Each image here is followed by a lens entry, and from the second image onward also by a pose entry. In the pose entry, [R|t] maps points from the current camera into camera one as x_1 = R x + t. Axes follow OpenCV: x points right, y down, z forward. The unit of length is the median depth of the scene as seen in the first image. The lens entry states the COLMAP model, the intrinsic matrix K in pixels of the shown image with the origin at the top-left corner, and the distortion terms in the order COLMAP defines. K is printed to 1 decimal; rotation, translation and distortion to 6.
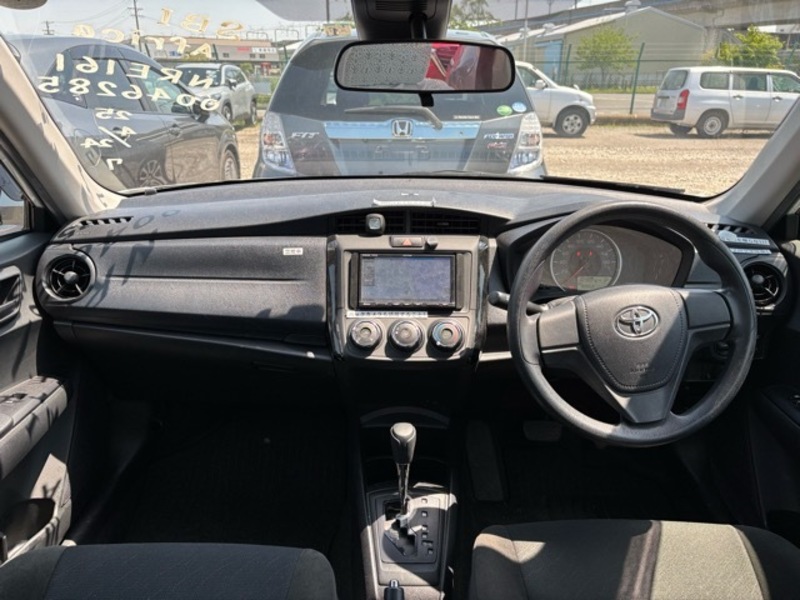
lens RADIAL K [[593.8, 0, 398.9], [0, 593.8, 310.3], [0, 0, 1]] dist [0.058513, -0.075584]
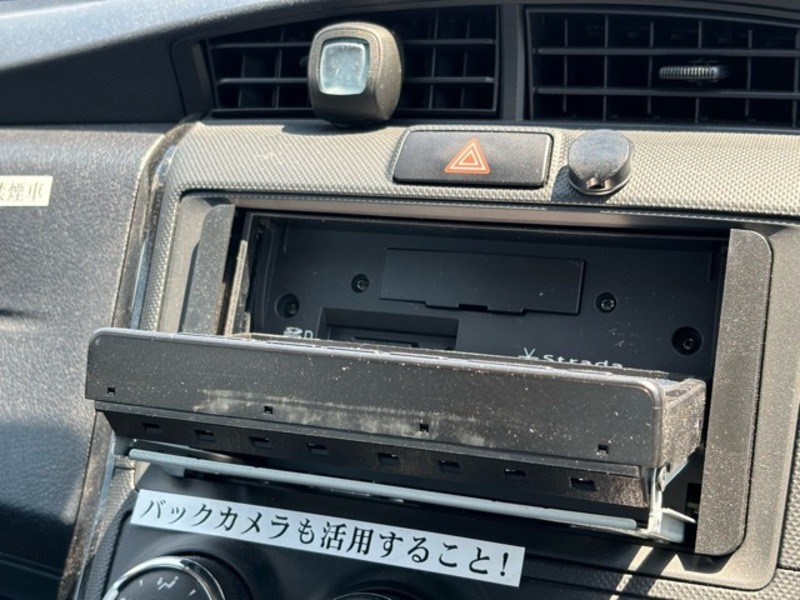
lens RADIAL K [[1189.8, 0, 400.0], [0, 1189.8, 300.0], [0, 0, 1]] dist [0.014227, 0.029279]
pose [[0.930310, 0.064351, -0.361084, 0.136380], [-0.074587, 0.997110, -0.014468, -0.063777], [0.359110, 0.040392, 0.932421, 0.650004]]
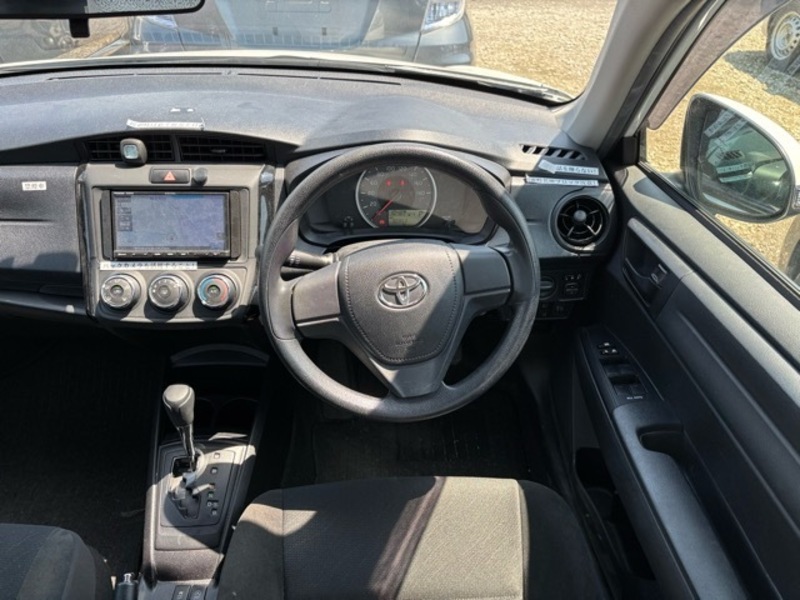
lens RADIAL K [[593.8, 0, 398.9], [0, 593.8, 310.3], [0, 0, 1]] dist [0.058513, -0.075584]
pose [[0.998210, -0.016908, 0.057371, 0.288295], [0.002291, 0.969319, 0.245795, -0.141200], [-0.059766, -0.245224, 0.967623, 0.125830]]
